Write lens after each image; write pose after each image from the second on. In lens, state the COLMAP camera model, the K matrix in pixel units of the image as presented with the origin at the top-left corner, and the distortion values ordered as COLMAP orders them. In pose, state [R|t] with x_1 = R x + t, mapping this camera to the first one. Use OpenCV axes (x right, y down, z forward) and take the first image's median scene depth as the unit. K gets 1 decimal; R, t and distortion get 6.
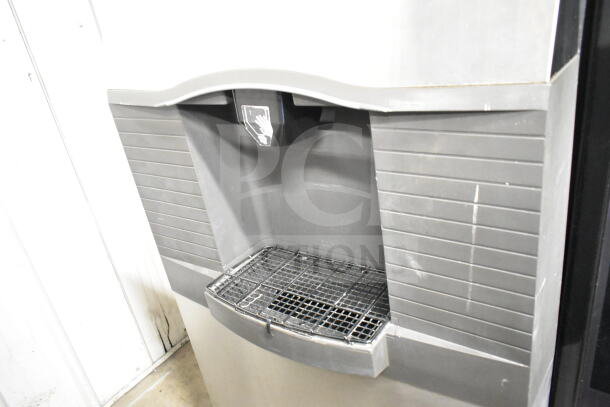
lens RADIAL K [[463.5, 0, 305.0], [0, 463.5, 203.5], [0, 0, 1]] dist [-0.003490, -0.000960]
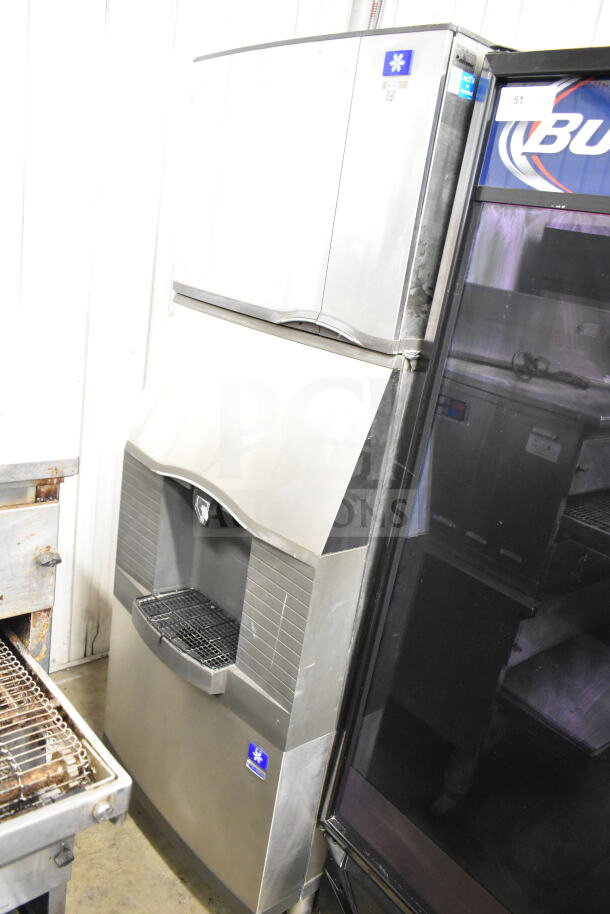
lens RADIAL K [[739.0, 0, 305.0], [0, 739.0, 457.0], [0, 0, 1]] dist [-0.002996, -0.000942]
pose [[0.927656, 0.350489, -0.128887, 0.393299], [-0.364522, 0.924831, -0.108678, -0.154933], [0.081108, 0.147798, 0.985686, -1.198834]]
